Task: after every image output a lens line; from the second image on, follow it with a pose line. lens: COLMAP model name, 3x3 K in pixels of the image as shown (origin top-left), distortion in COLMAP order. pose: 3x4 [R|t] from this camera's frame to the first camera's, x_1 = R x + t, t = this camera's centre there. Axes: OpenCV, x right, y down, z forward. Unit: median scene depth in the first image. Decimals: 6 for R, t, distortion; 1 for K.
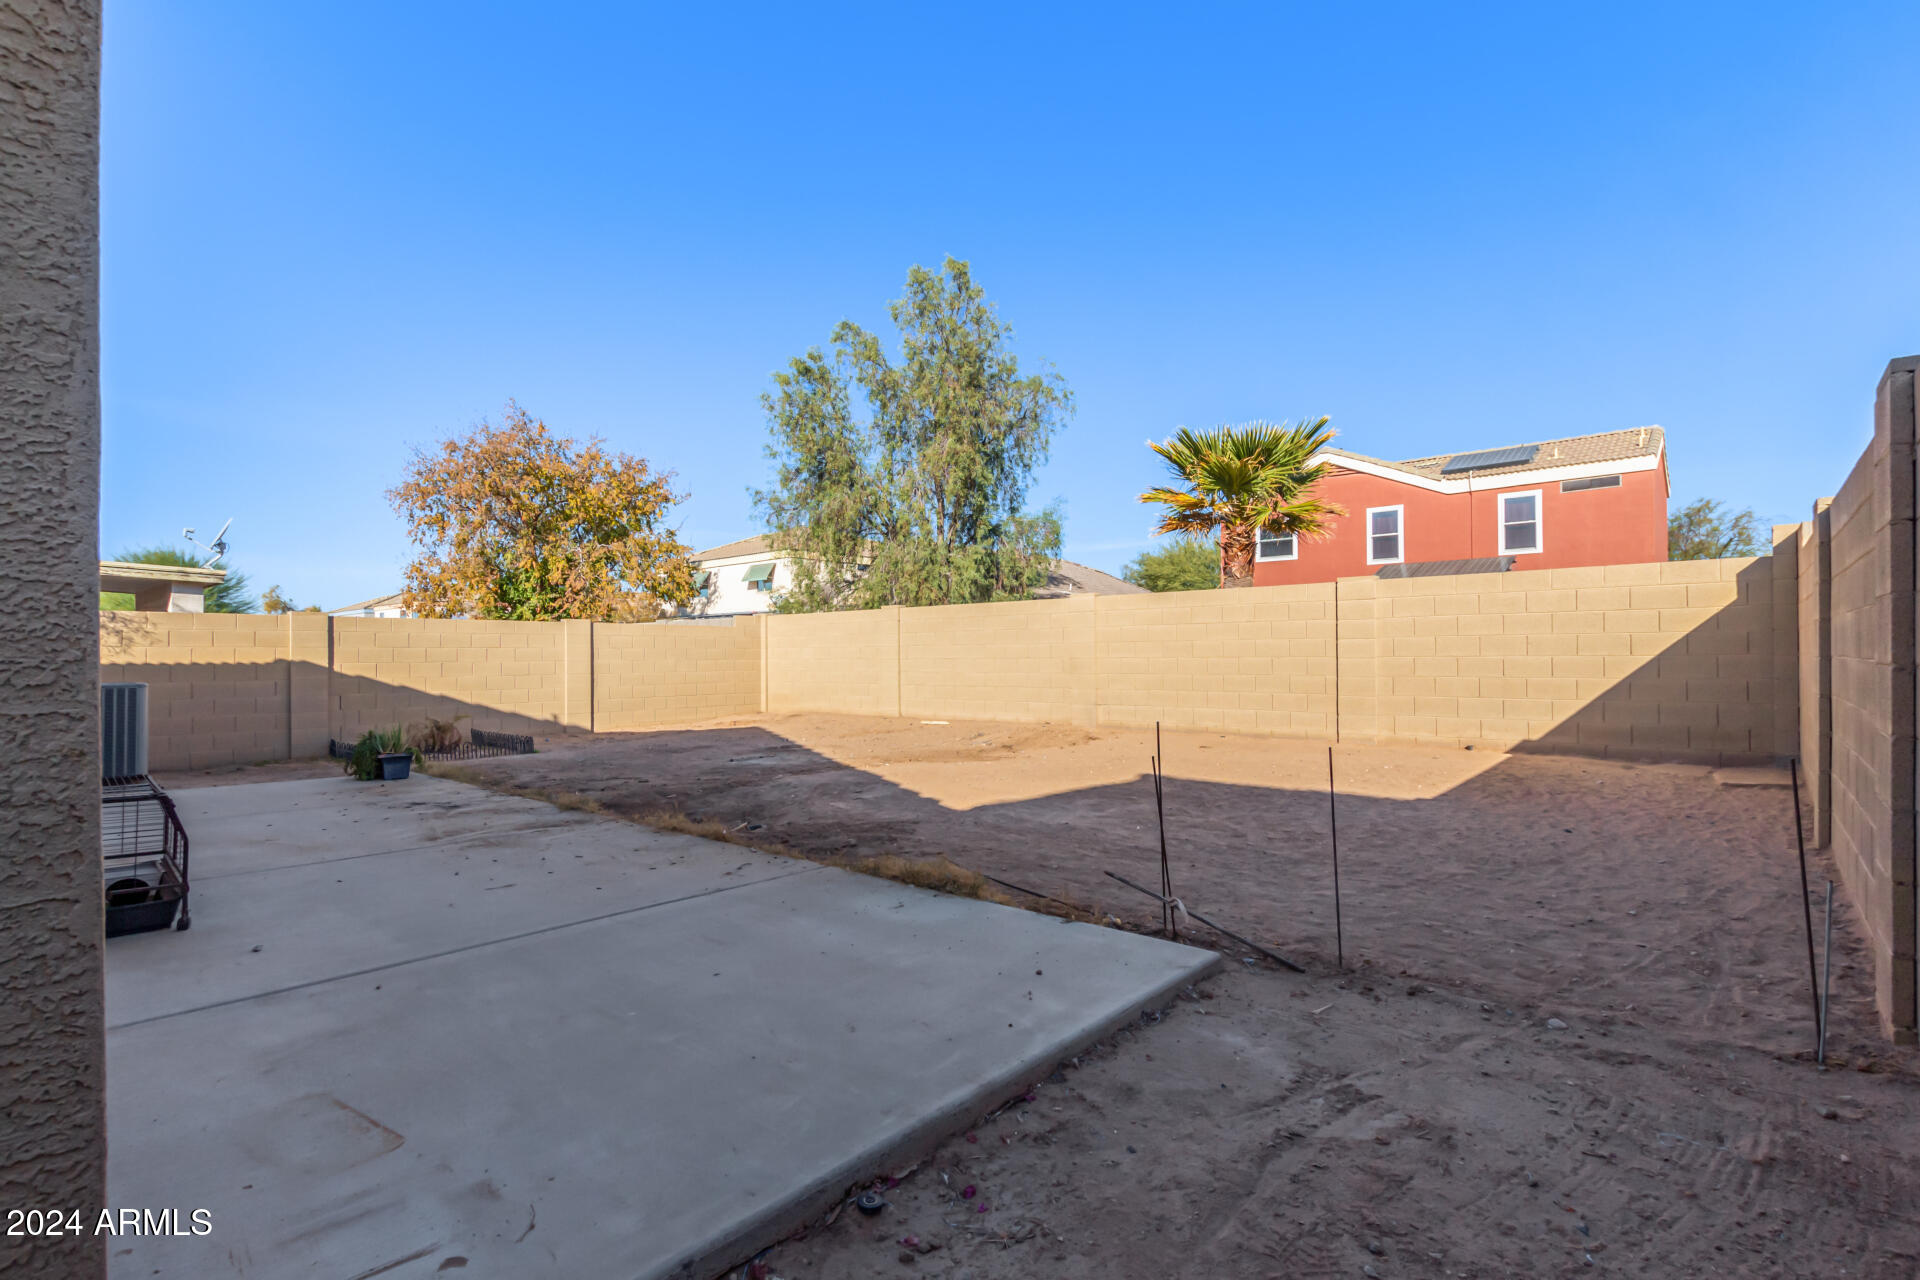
lens RADIAL K [[881.7, 0, 945.7], [0, 881.7, 648.8], [0, 0, 1]] dist [0.004670, -0.003409]
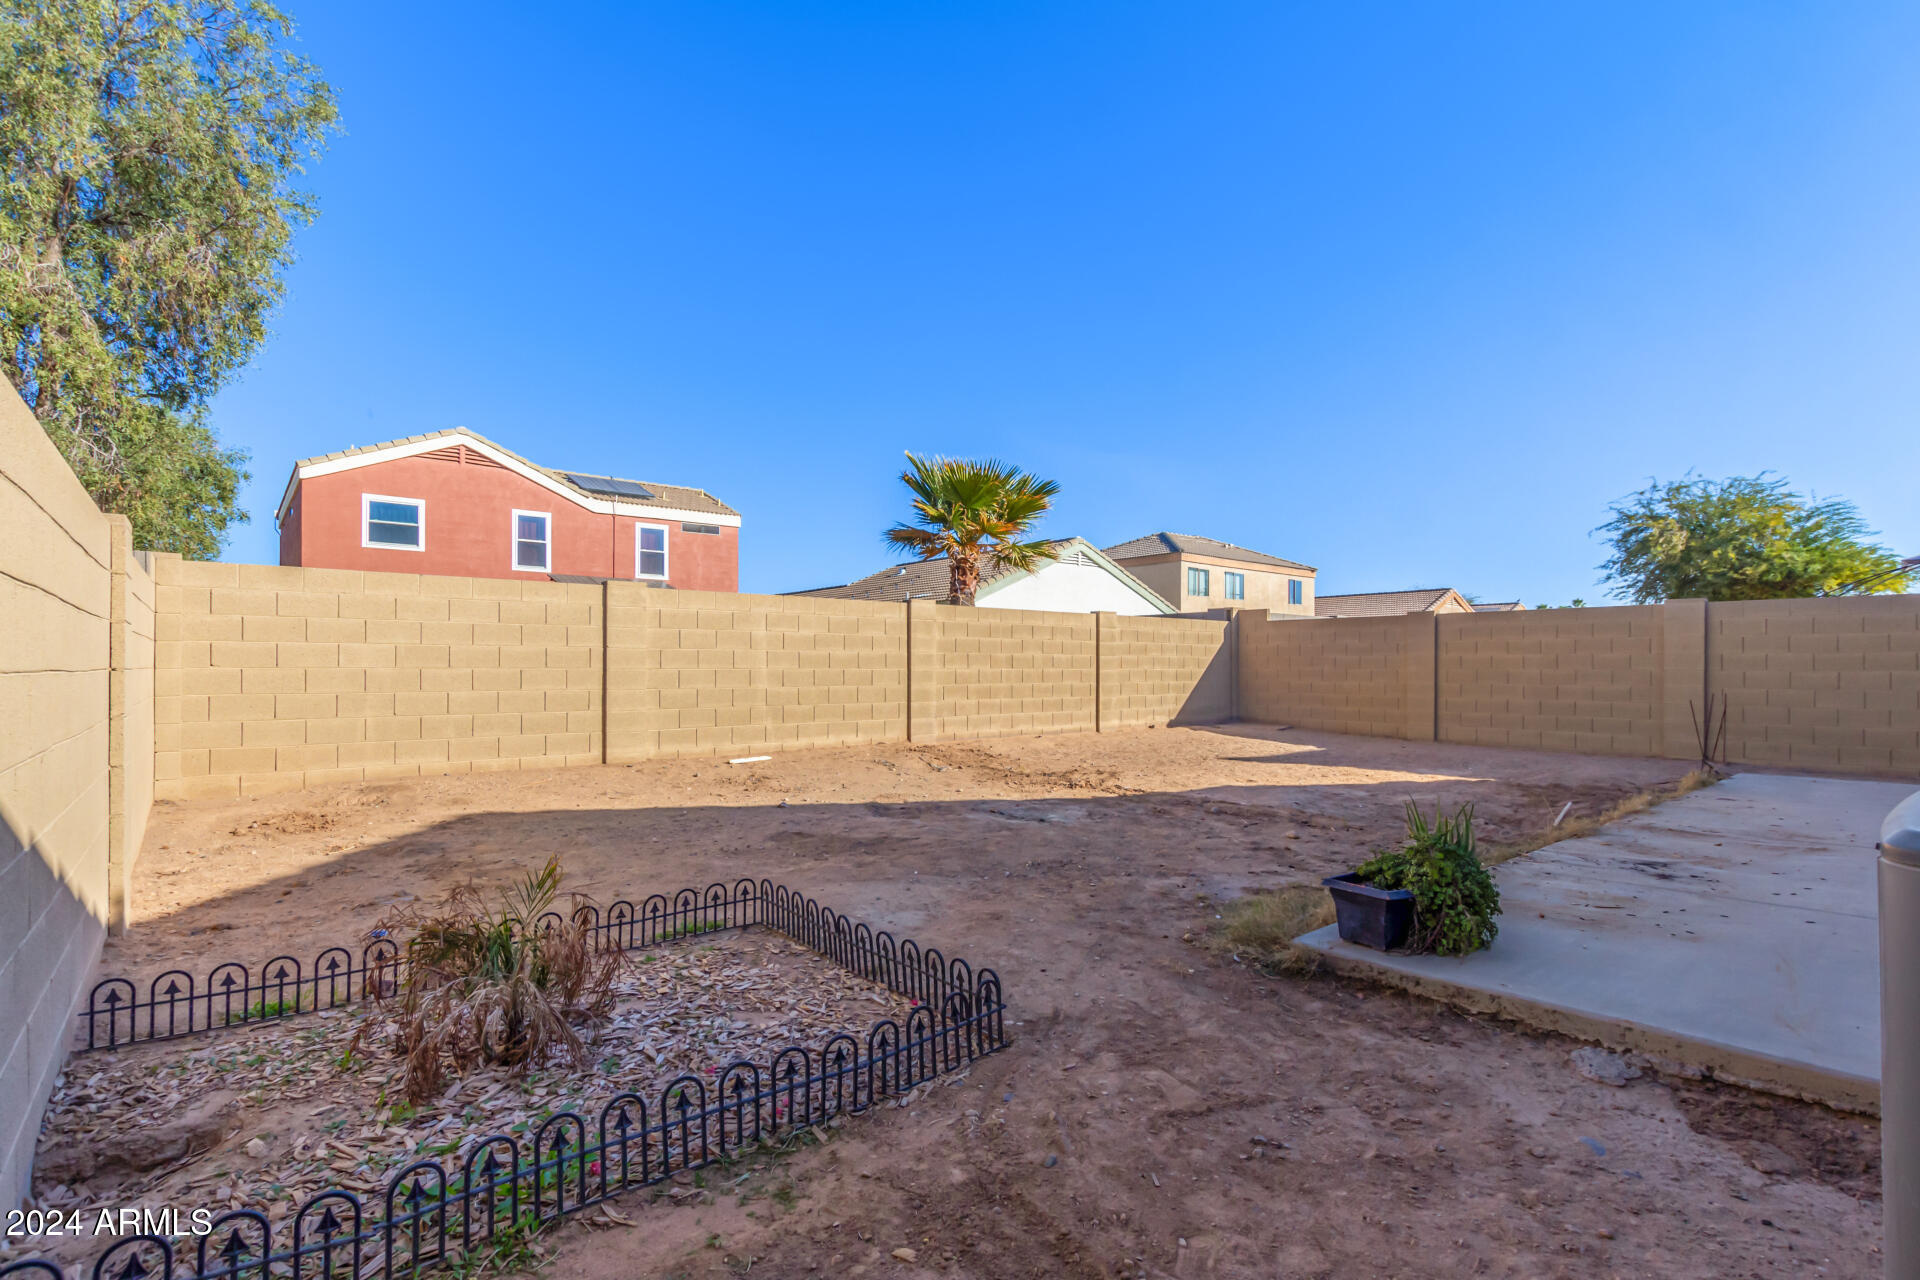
lens RADIAL K [[881.7, 0, 962.3], [0, 881.7, 655.8], [0, 0, 1]] dist [0.004670, -0.003409]
pose [[0.173658, 0.019949, 0.984604, -0.414956], [-0.014434, 0.999739, -0.017710, 0.006910], [-0.984700, -0.011136, 0.173901, 0.424238]]
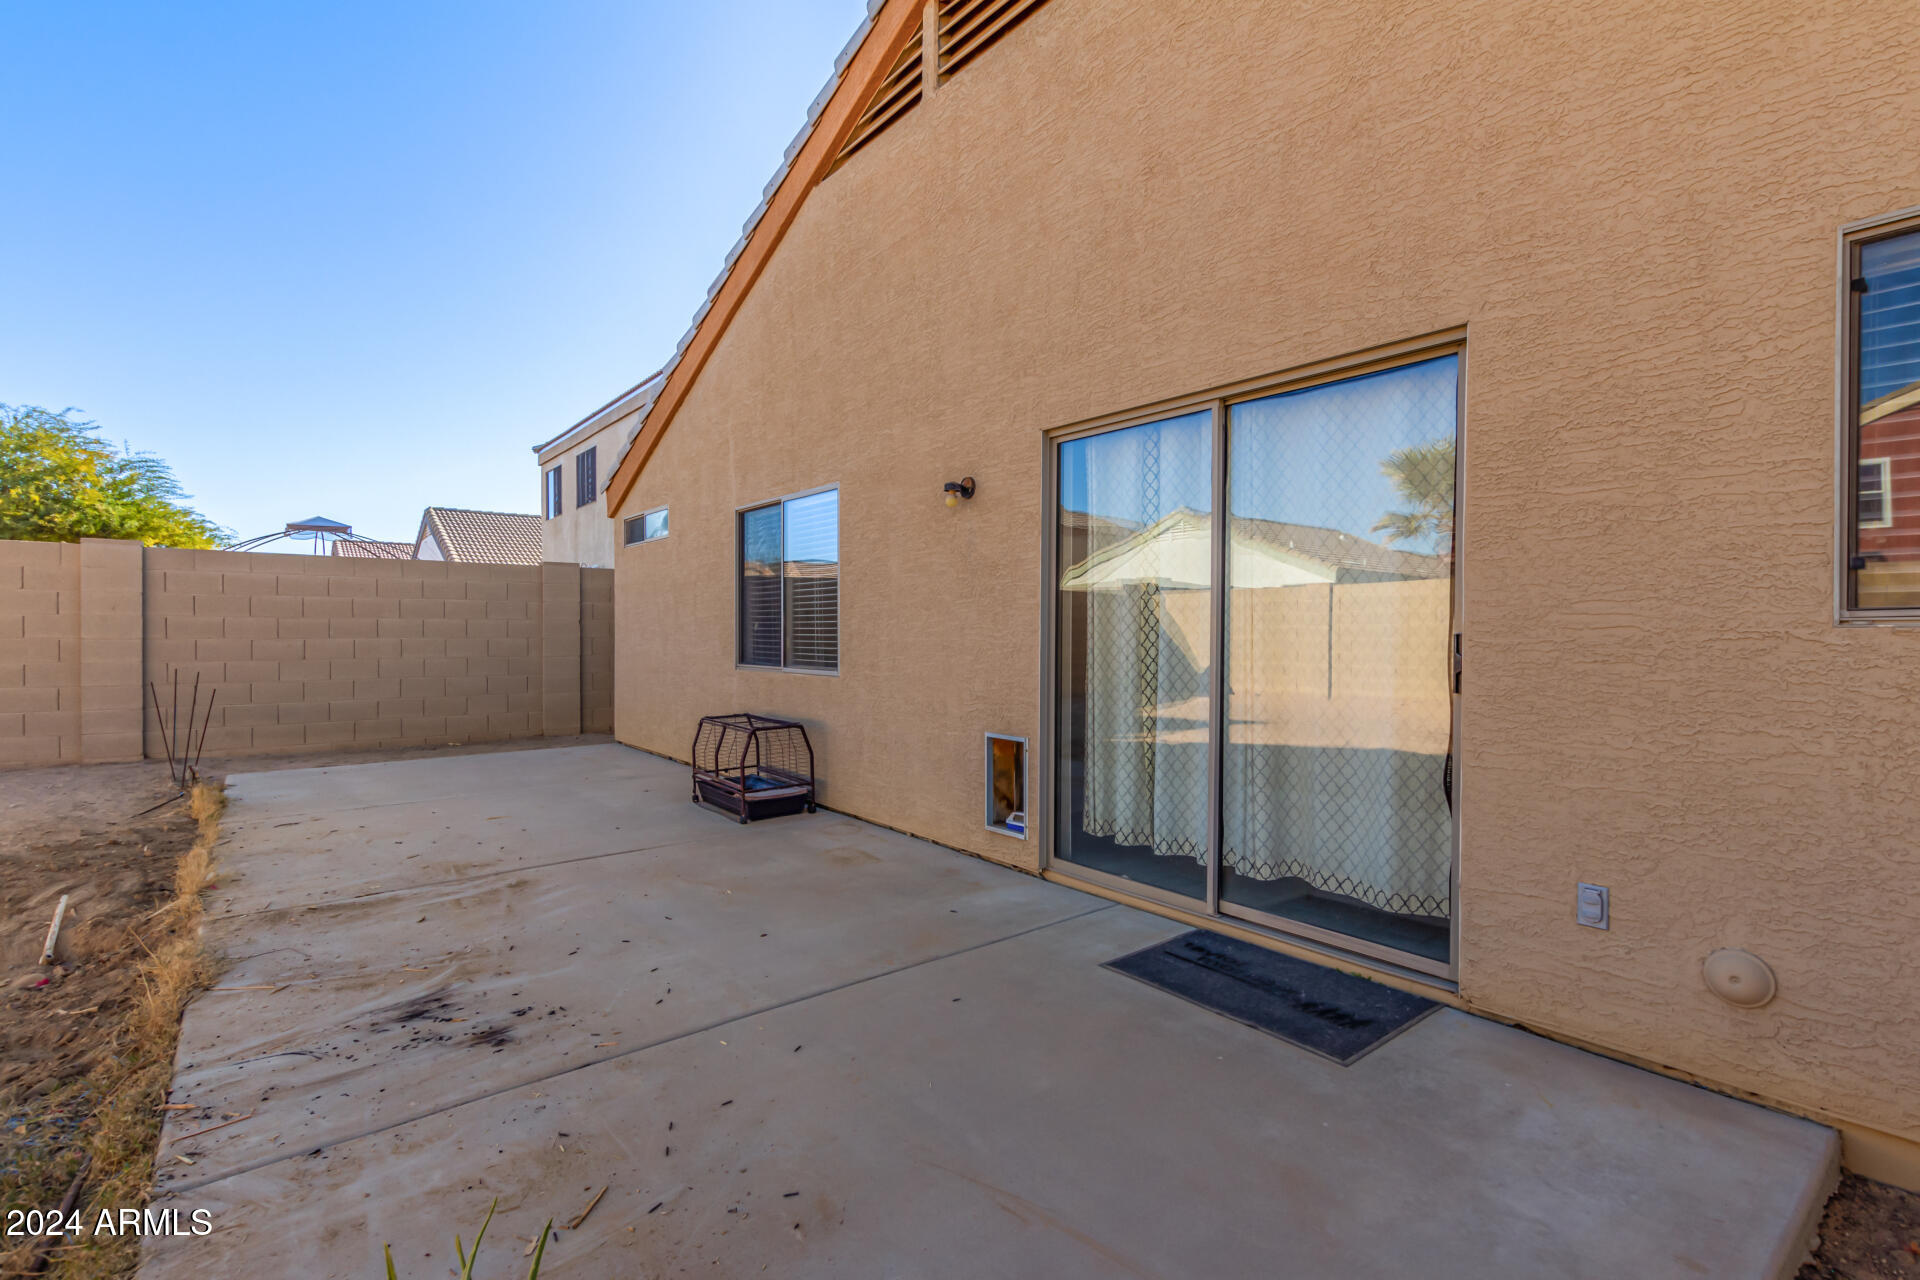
lens RADIAL K [[881.7, 0, 964.0], [0, 881.7, 642.4], [0, 0, 1]] dist [0.004670, -0.003409]
pose [[-0.982402, 0.001943, 0.186768, -0.264682], [0.001843, 0.999998, -0.000707, 0.002815], [-0.186769, -0.000351, -0.982404, 0.398334]]
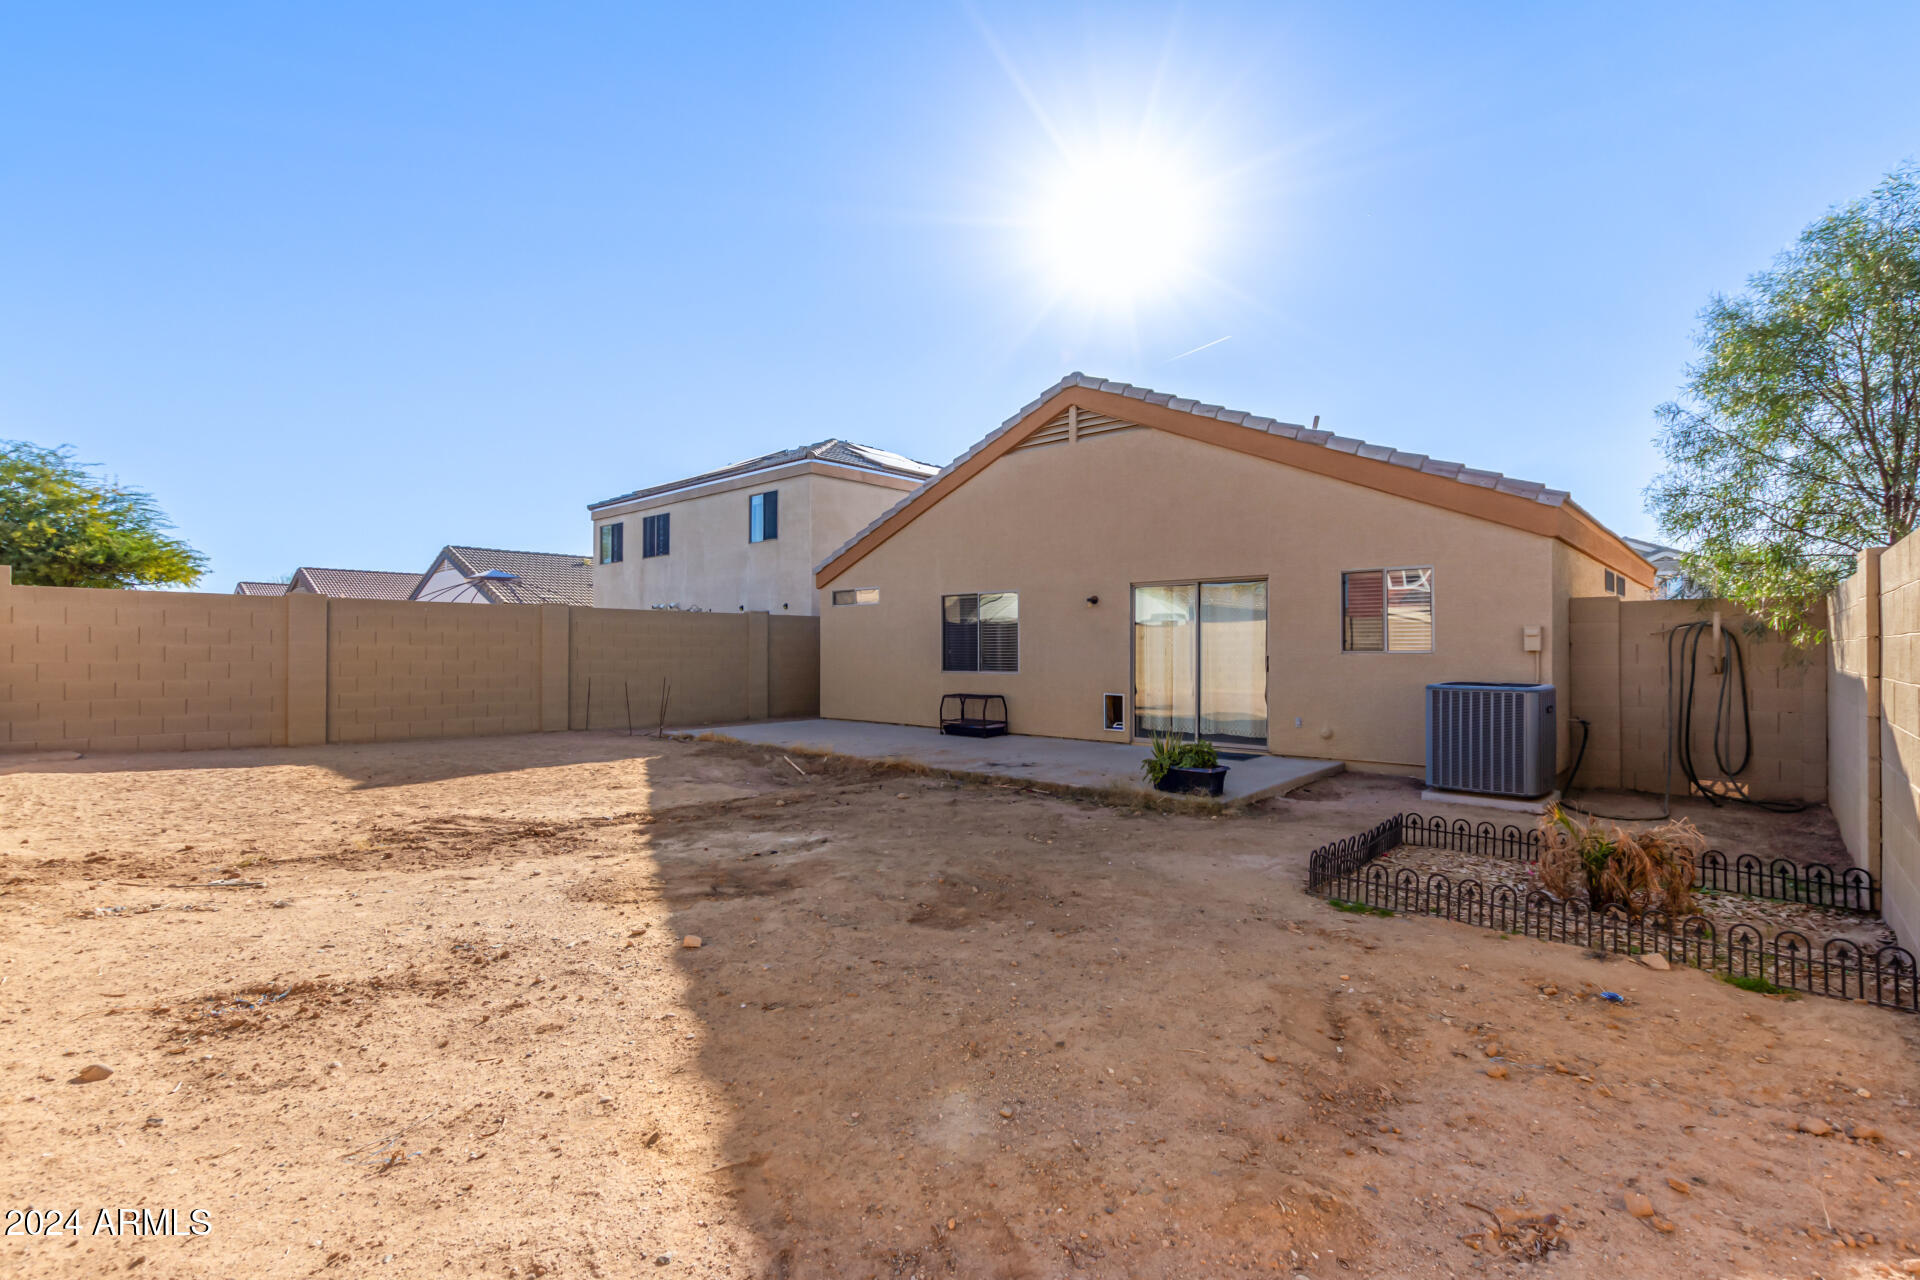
lens RADIAL K [[881.7, 0, 965.7], [0, 881.7, 643.9], [0, 0, 1]] dist [0.004670, -0.003409]
pose [[-0.999514, 0.007667, 0.030223, -0.169694], [0.007079, 0.999785, -0.019508, 0.003366], [-0.030366, -0.019285, -0.999353, 0.717167]]
